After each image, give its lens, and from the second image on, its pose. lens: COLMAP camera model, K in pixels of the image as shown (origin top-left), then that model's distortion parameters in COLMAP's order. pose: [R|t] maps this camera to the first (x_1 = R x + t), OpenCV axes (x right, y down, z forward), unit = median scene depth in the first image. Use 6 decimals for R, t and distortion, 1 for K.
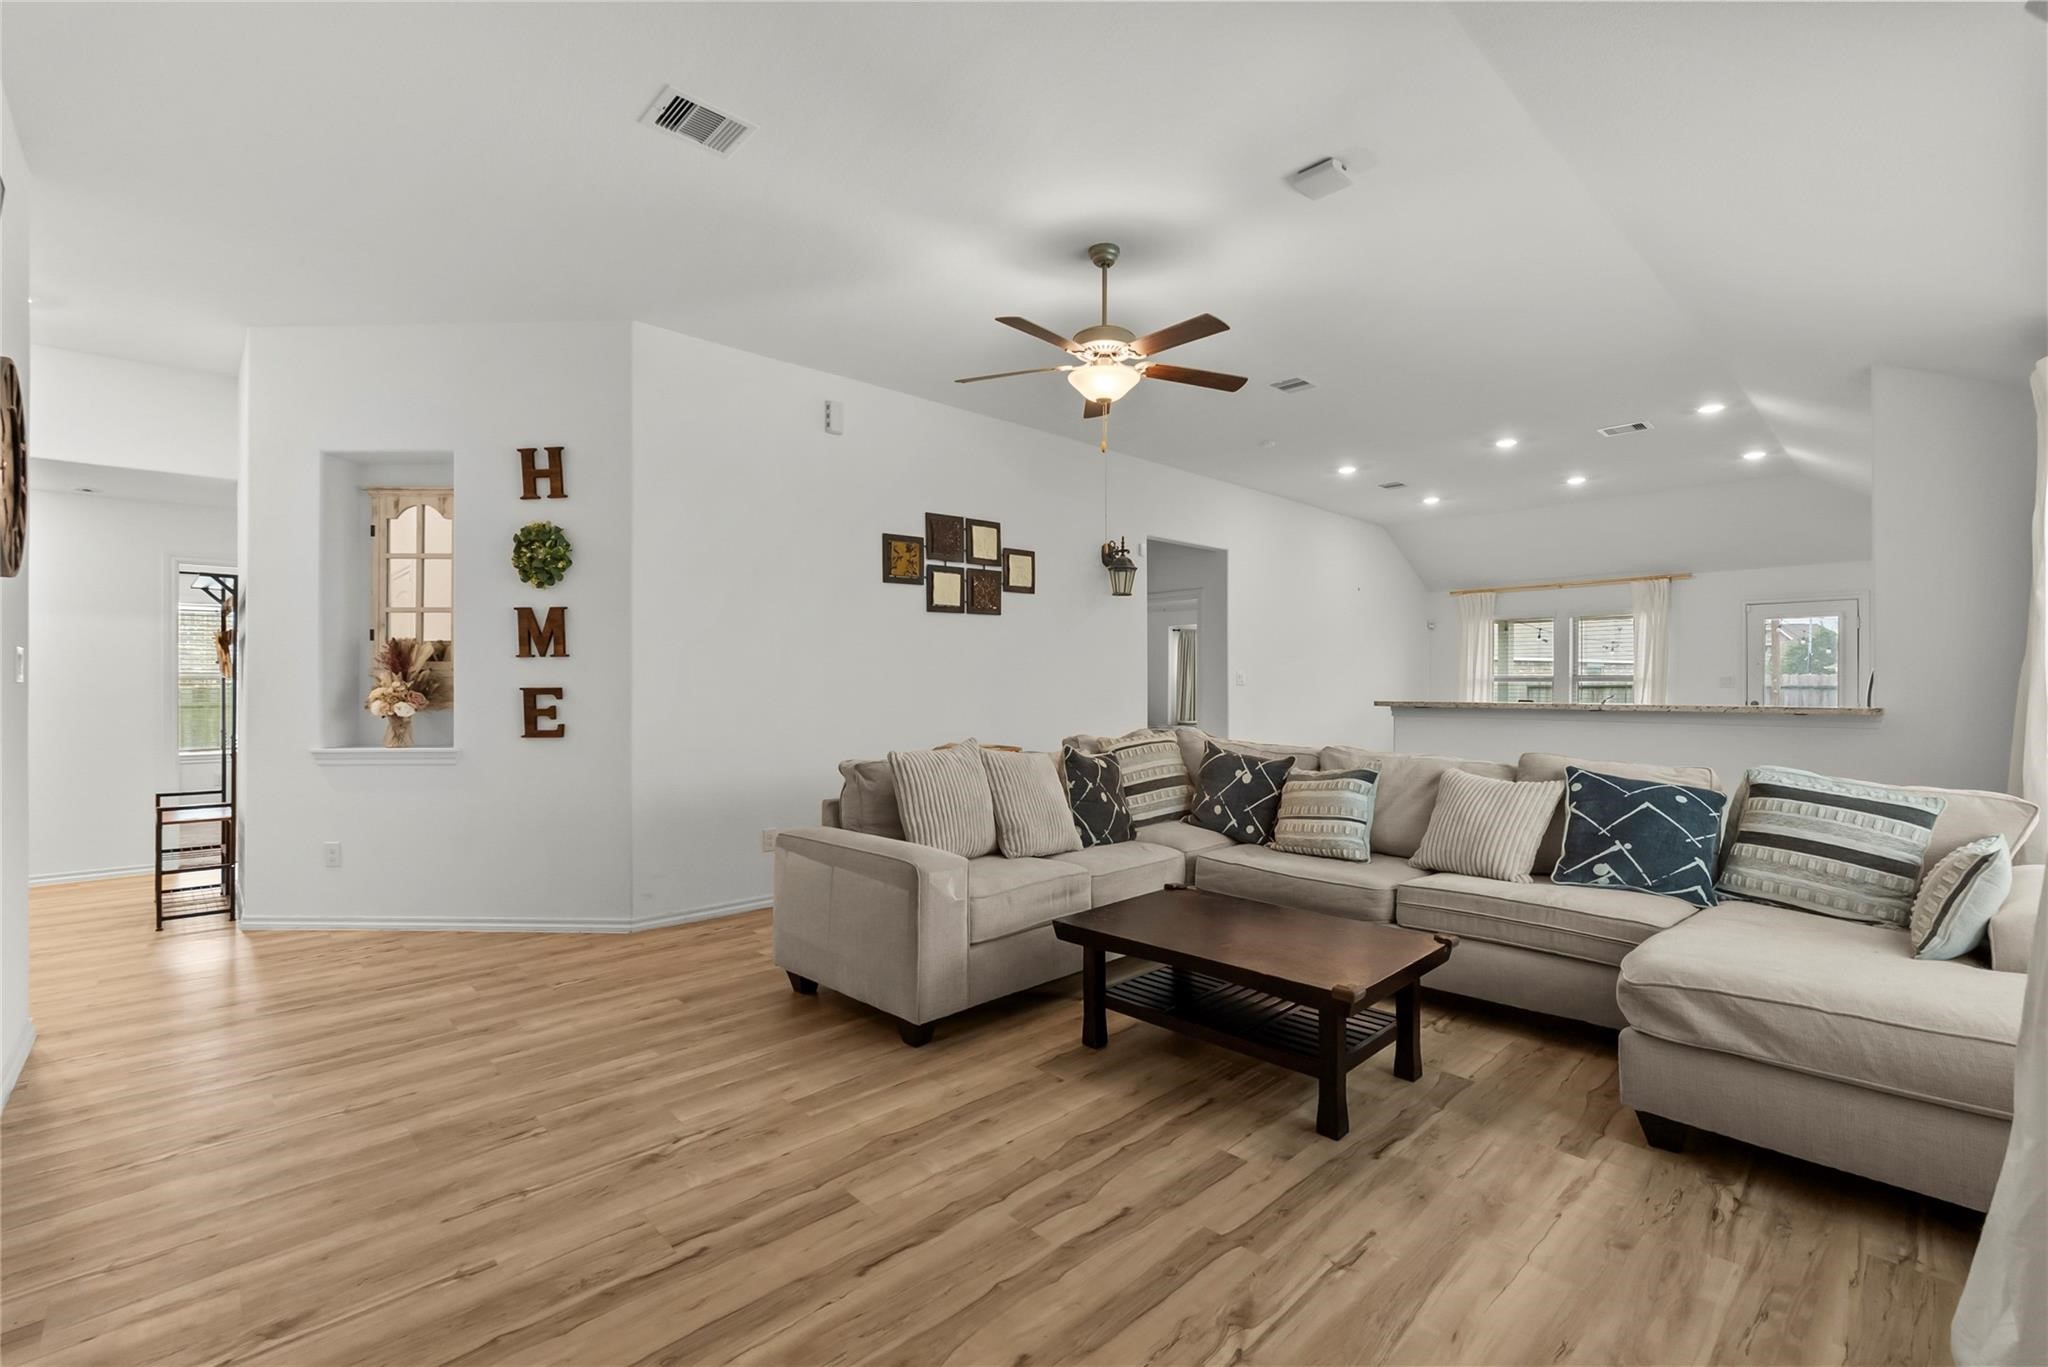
lens RADIAL K [[895.5, 0, 1030.3], [0, 895.5, 685.2], [0, 0, 1]] dist [-0.007527, 0.000739]
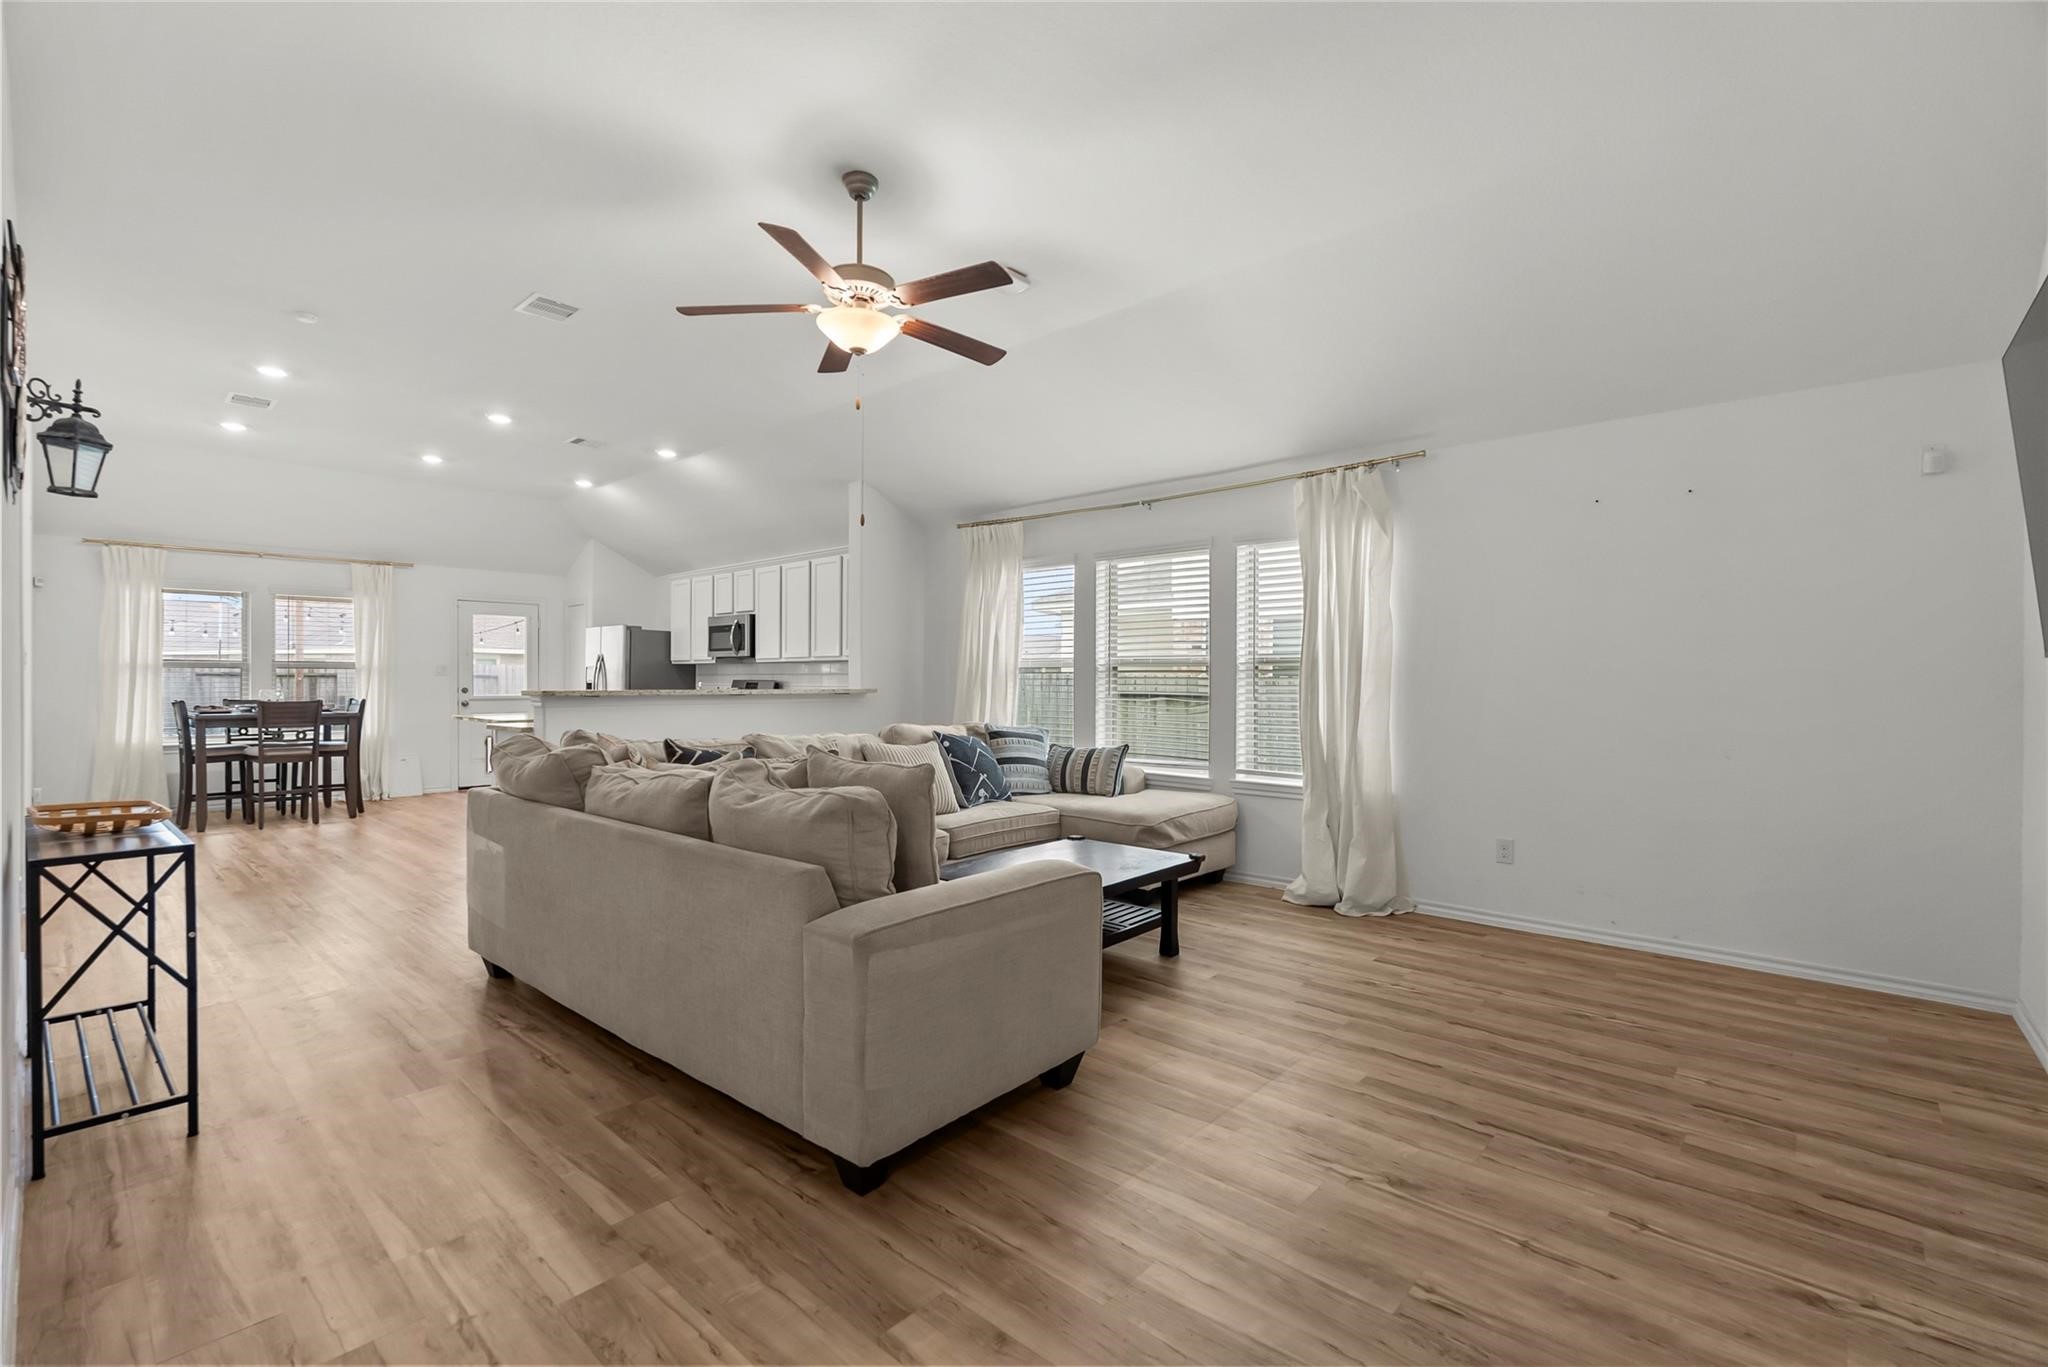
lens RADIAL K [[895.5, 0, 1030.3], [0, 895.5, 685.2], [0, 0, 1]] dist [-0.007527, 0.000739]
pose [[-0.076968, -0.008034, 0.997001, -0.948944], [-0.005075, 0.999958, 0.007666, 0.004560], [-0.997021, -0.004470, -0.077006, 1.049092]]
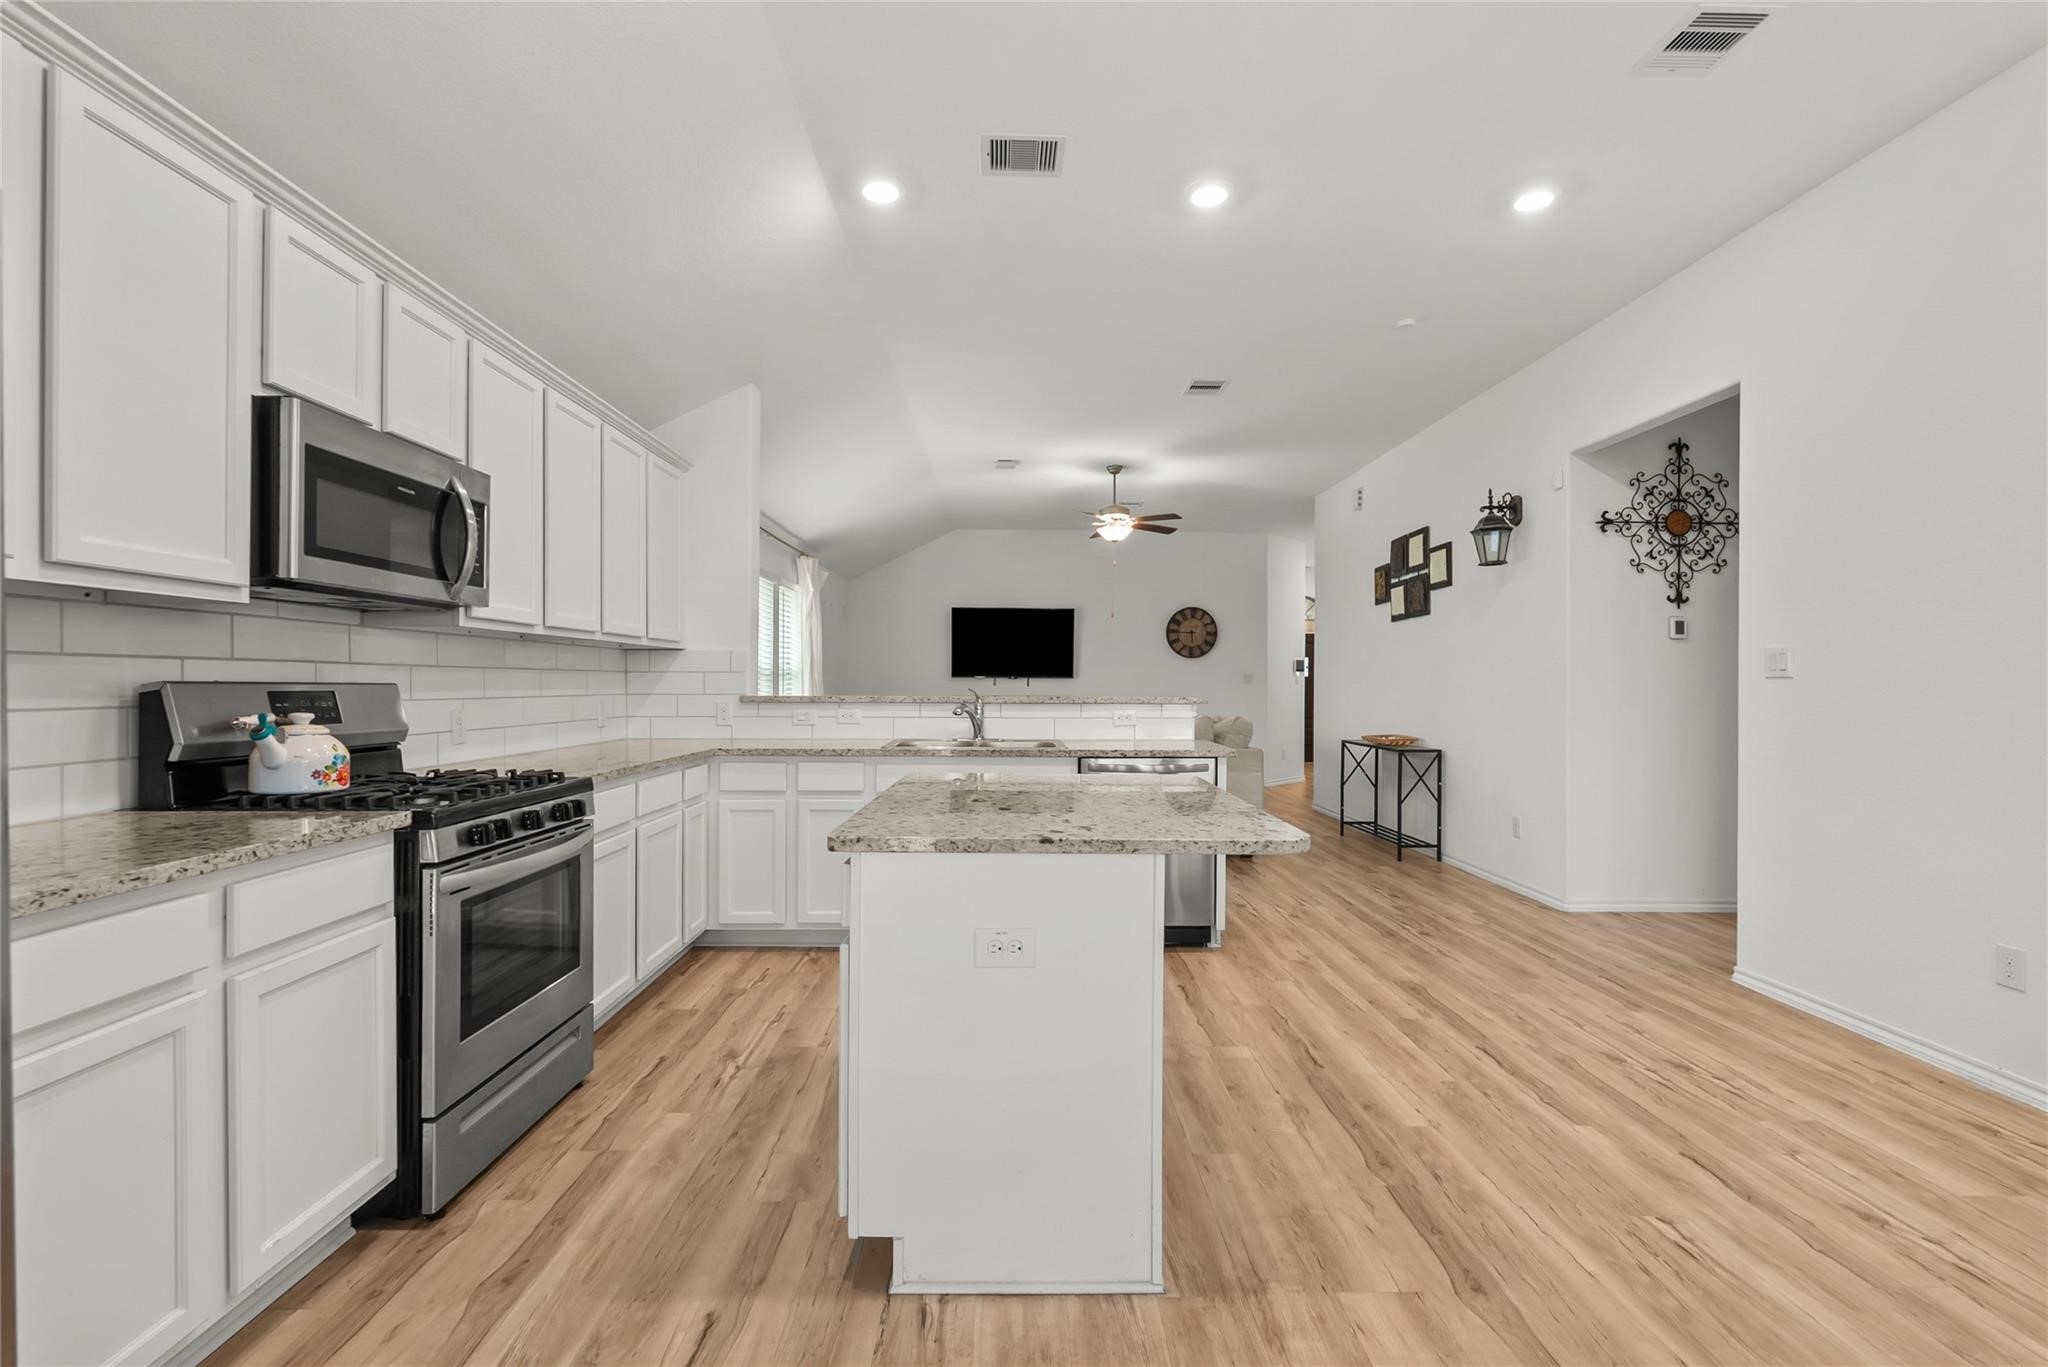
lens RADIAL K [[909.6, 0, 1029.6], [0, 909.6, 681.0], [0, 0, 1]] dist [-0.003643, -0.000153]
pose [[-0.674239, -0.008459, -0.738464, 2.020485], [-0.005573, 0.999964, -0.006366, 0.015209], [0.738492, -0.000177, -0.674262, 2.625346]]
